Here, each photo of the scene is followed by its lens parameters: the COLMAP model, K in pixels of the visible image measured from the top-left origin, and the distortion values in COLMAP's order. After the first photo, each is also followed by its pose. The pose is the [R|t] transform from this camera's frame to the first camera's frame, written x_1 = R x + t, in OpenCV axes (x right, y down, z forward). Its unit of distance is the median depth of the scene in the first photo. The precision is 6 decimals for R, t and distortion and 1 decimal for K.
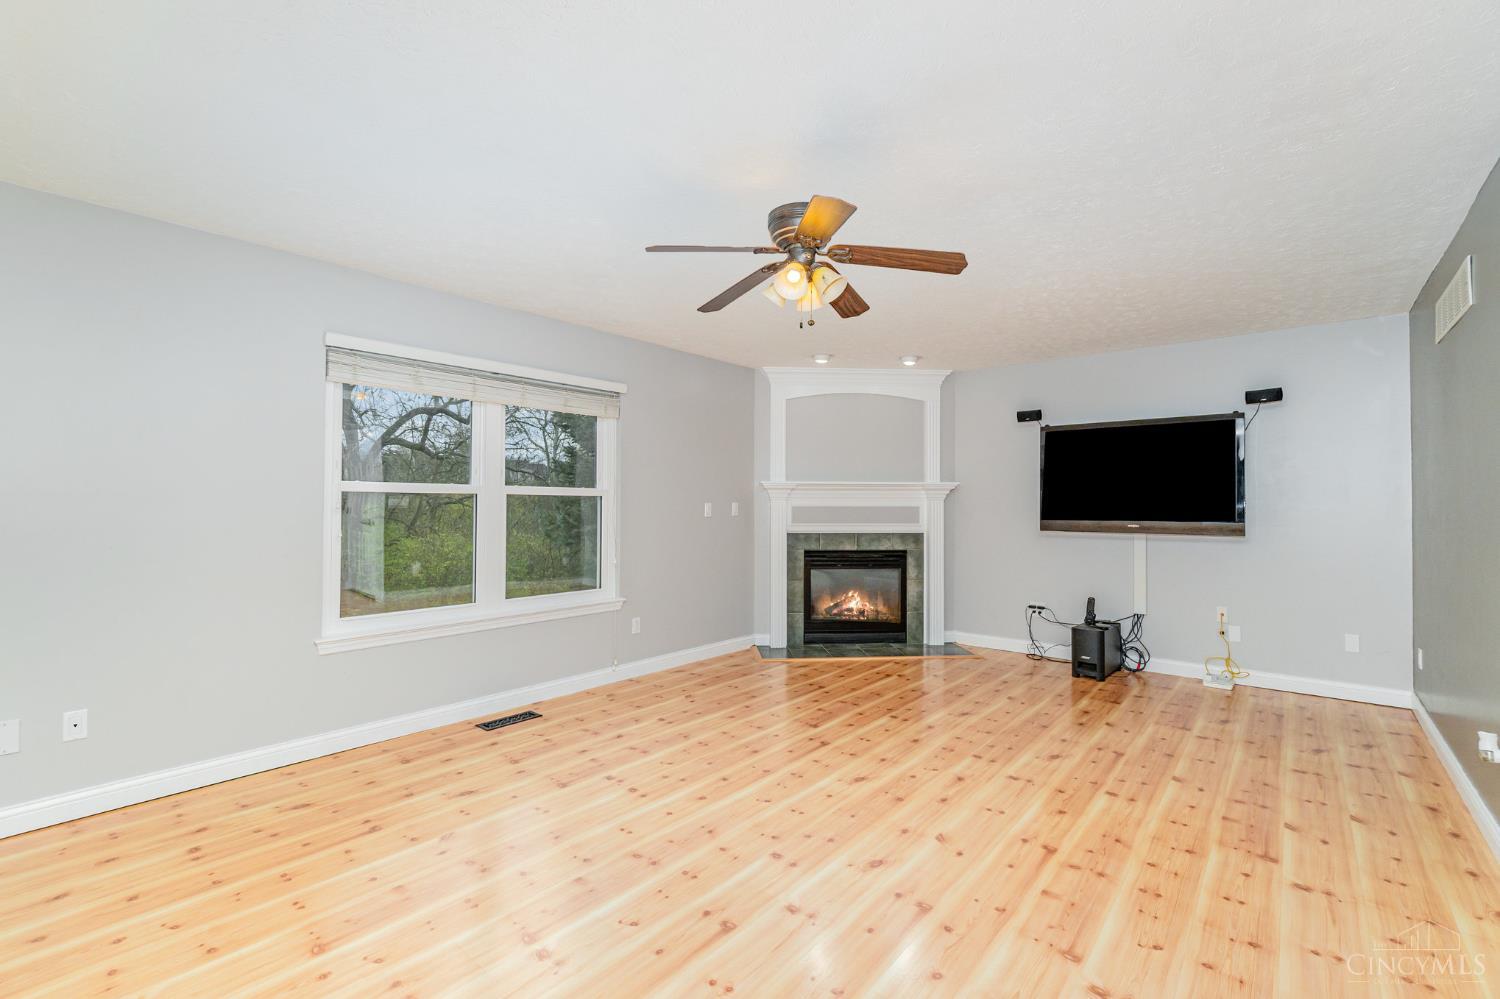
lens RADIAL K [[651.9, 0, 752.9], [0, 651.9, 499.5], [0, 0, 1]] dist [-0.008496, -0.000193]
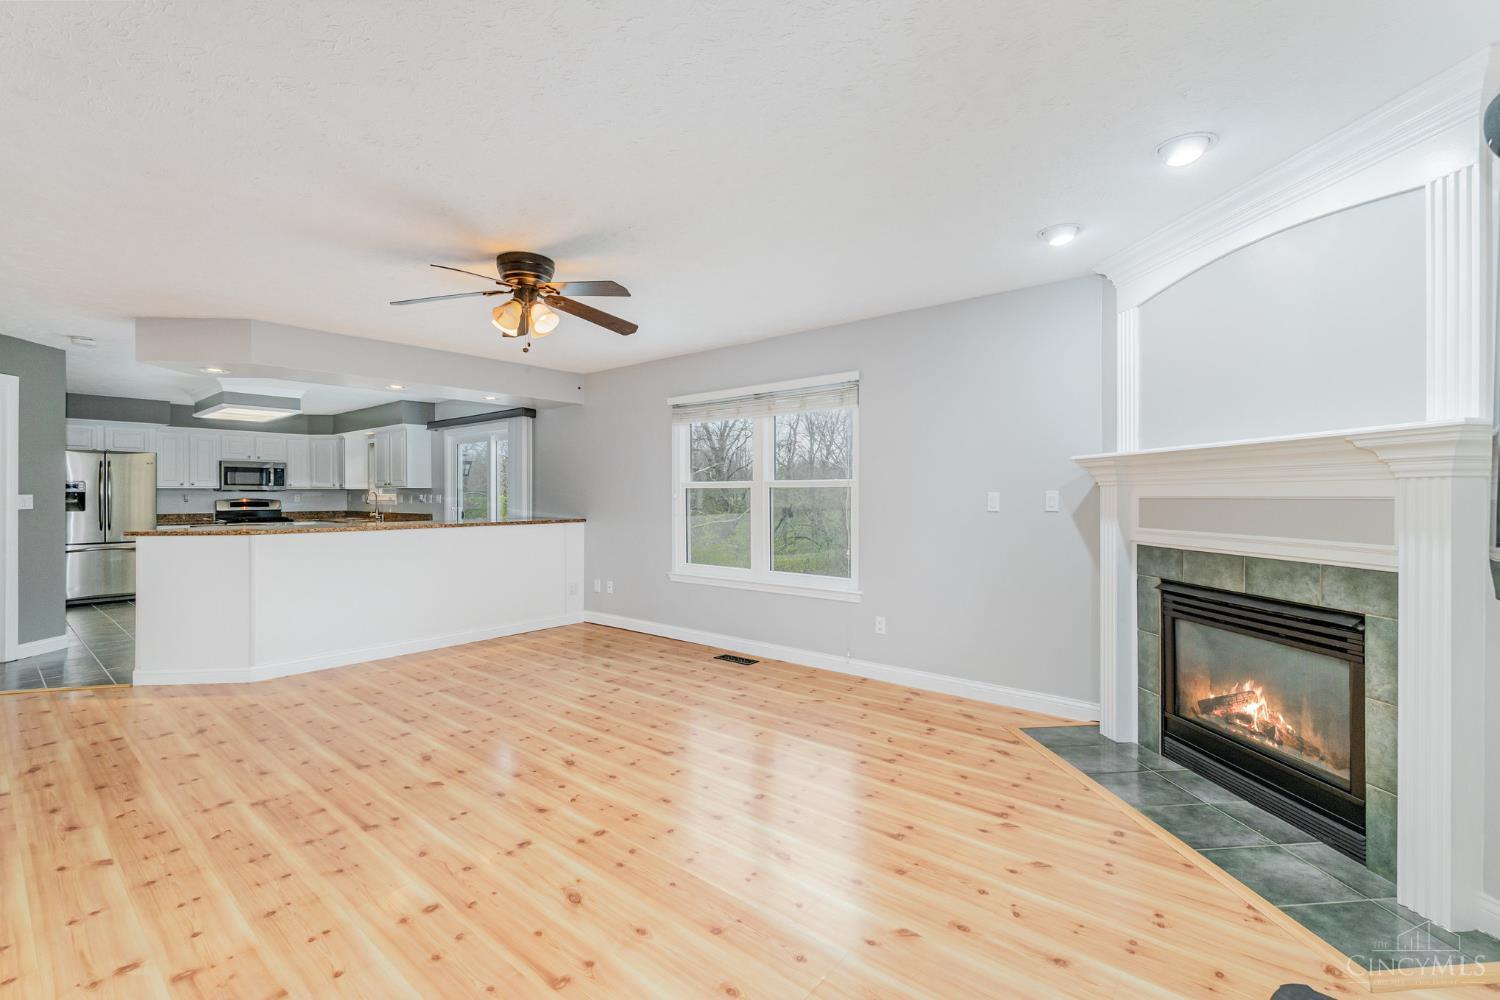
lens RADIAL K [[651.9, 0, 743.5], [0, 651.9, 497.6], [0, 0, 1]] dist [-0.008496, -0.000193]
pose [[0.004125, 0.000231, -0.999991, 0.816616], [0.010800, 0.999942, 0.000276, 0.009704], [0.999933, -0.010801, 0.004123, 0.872693]]
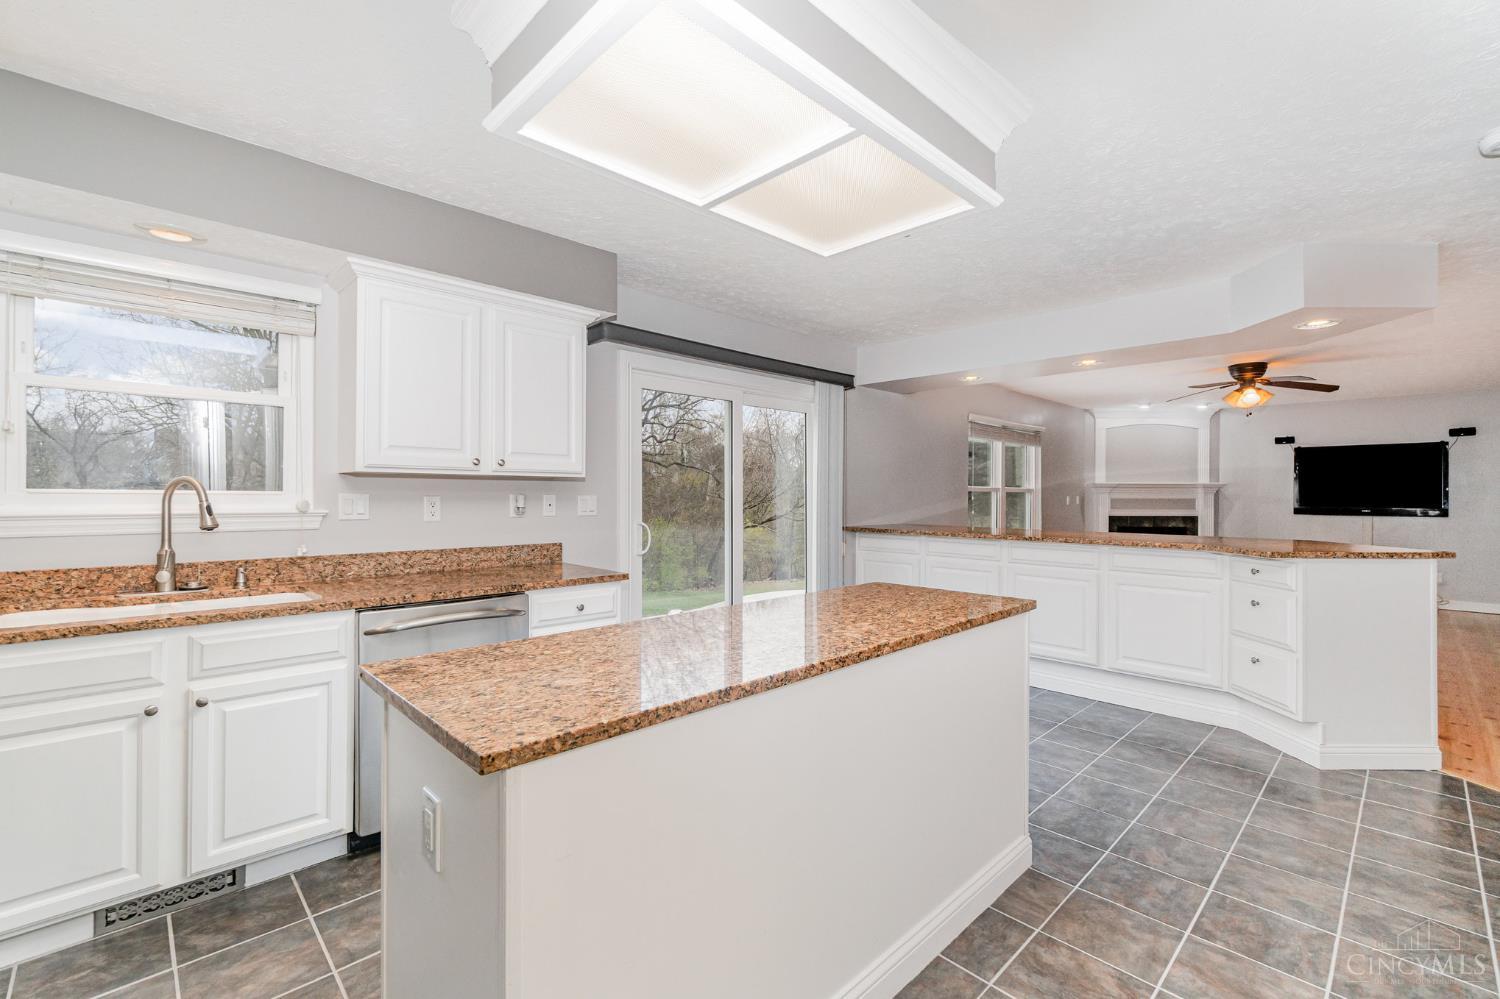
lens RADIAL K [[651.9, 0, 744.8], [0, 651.9, 492.8], [0, 0, 1]] dist [-0.008496, -0.000193]
pose [[0.994326, 0.000024, -0.106377, -0.837106], [0.000295, 0.999996, 0.002979, -0.011395], [0.106376, -0.002994, 0.994321, -0.809117]]
